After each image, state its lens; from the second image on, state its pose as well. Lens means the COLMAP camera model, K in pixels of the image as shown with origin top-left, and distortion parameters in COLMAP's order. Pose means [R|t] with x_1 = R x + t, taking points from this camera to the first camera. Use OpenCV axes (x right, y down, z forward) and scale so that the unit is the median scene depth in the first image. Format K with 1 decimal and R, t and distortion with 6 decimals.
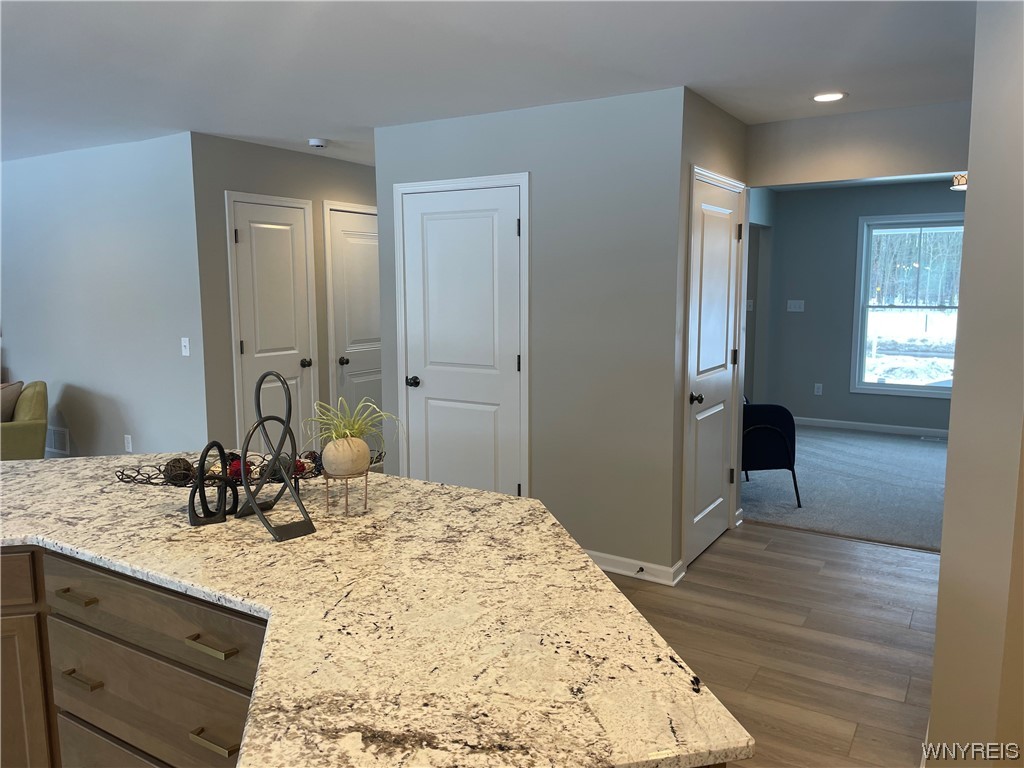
lens RADIAL K [[770.8, 0, 517.1], [0, 770.8, 383.5], [0, 0, 1]] dist [0.091748, -0.102280]
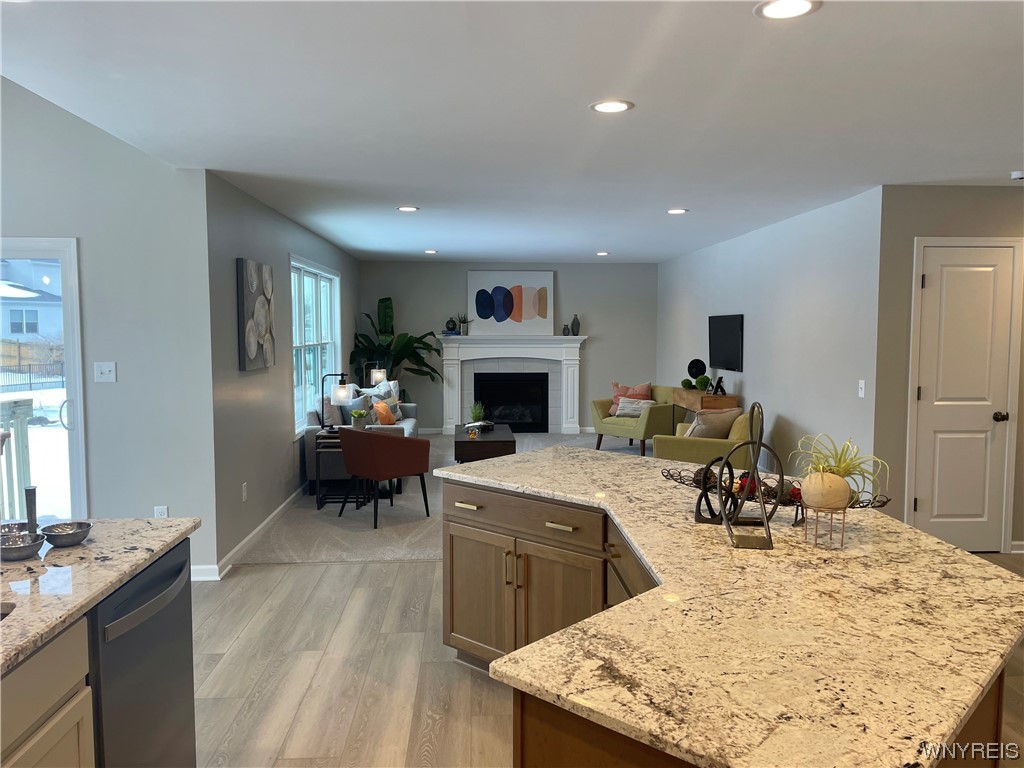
lens RADIAL K [[770.8, 0, 523.0], [0, 770.8, 397.1], [0, 0, 1]] dist [0.091748, -0.102280]
pose [[0.579123, 0.079637, -0.811341, 0.429306], [-0.113799, 0.993370, 0.016276, -0.002556], [0.807258, 0.082904, 0.584346, 0.049080]]
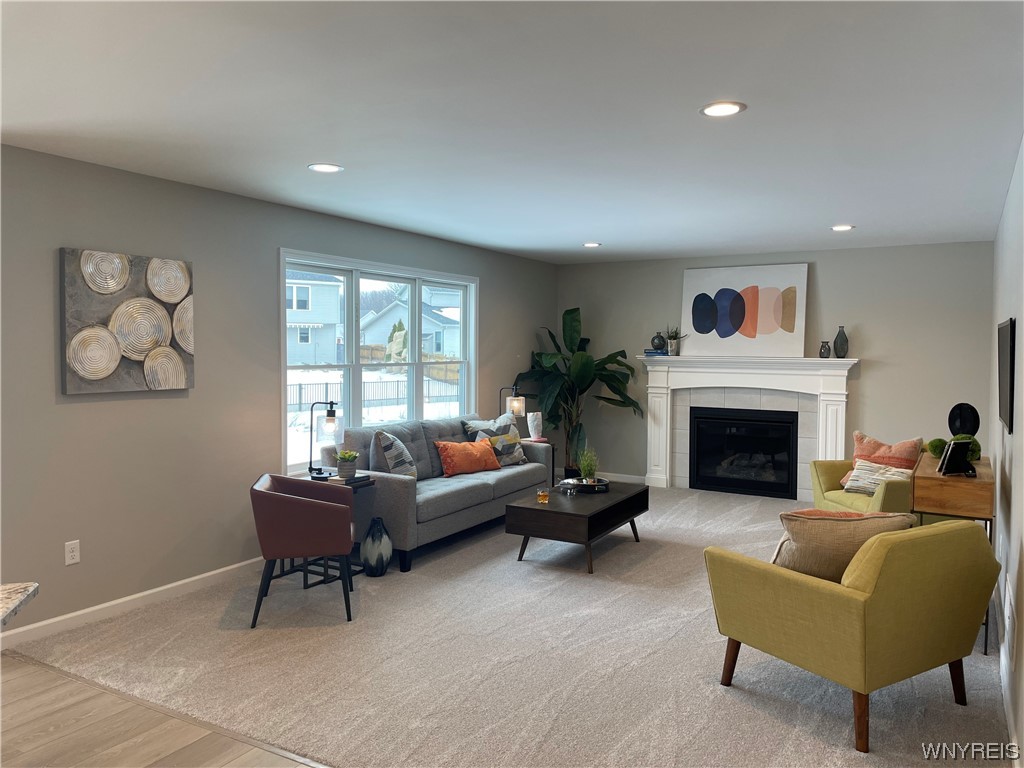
lens RADIAL K [[770.8, 0, 503.3], [0, 770.8, 383.6], [0, 0, 1]] dist [0.091748, -0.102280]
pose [[0.019627, 0.053341, -0.998383, -0.209419], [-0.141435, 0.988682, 0.050042, -0.233850], [0.989753, 0.140224, 0.026949, 1.904450]]
